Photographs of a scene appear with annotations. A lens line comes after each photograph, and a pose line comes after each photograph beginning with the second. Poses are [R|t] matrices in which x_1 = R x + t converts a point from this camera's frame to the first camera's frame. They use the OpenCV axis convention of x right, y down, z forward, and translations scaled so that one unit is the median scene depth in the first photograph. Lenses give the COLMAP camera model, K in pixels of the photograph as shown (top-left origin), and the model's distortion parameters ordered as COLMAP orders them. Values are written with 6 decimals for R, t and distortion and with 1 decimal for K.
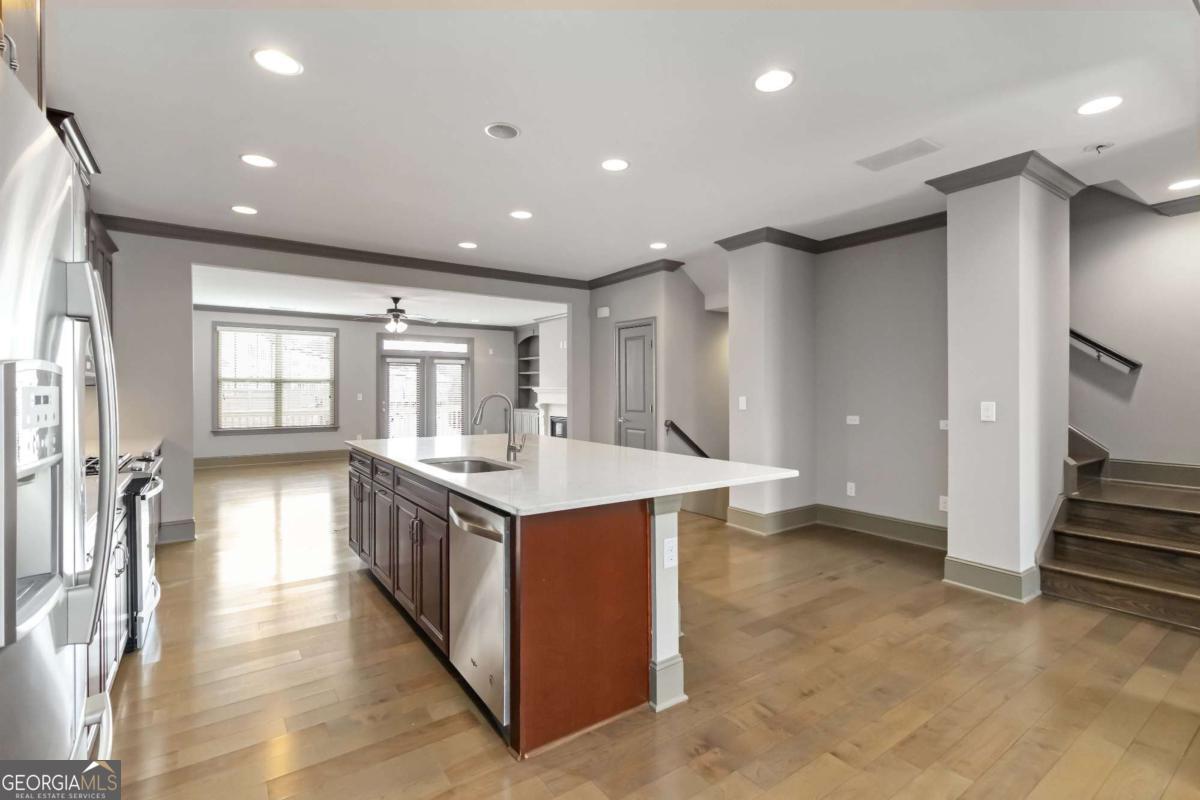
lens RADIAL K [[549.5, 0, 587.1], [0, 549.5, 382.6], [0, 0, 1]] dist [0.000407, 0.000007]
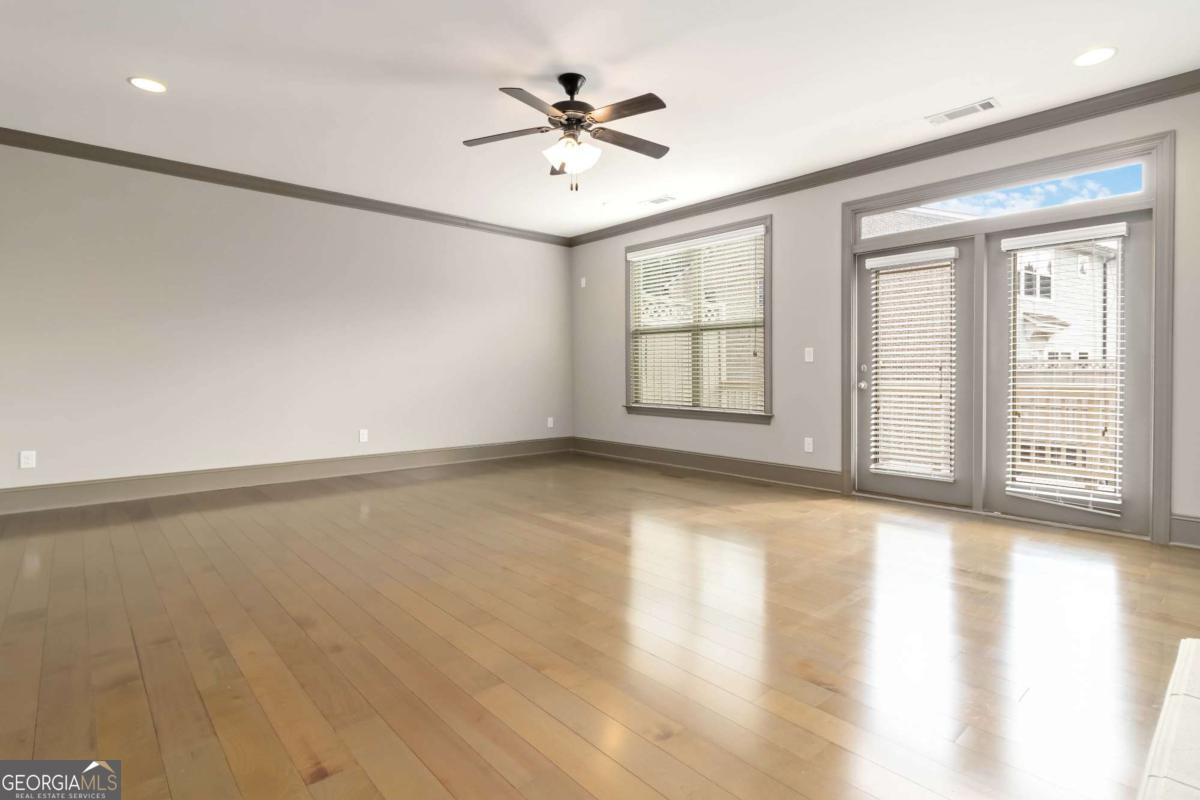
lens RADIAL K [[593.8, 0, 592.4], [0, 593.8, 371.7], [0, 0, 1]] dist [0.008294, -0.001028]
pose [[0.121765, 0.003294, -0.992553, 0.052608], [0.007784, 0.999961, 0.004273, 0.037583], [0.992528, -0.008246, 0.121735, 0.781883]]
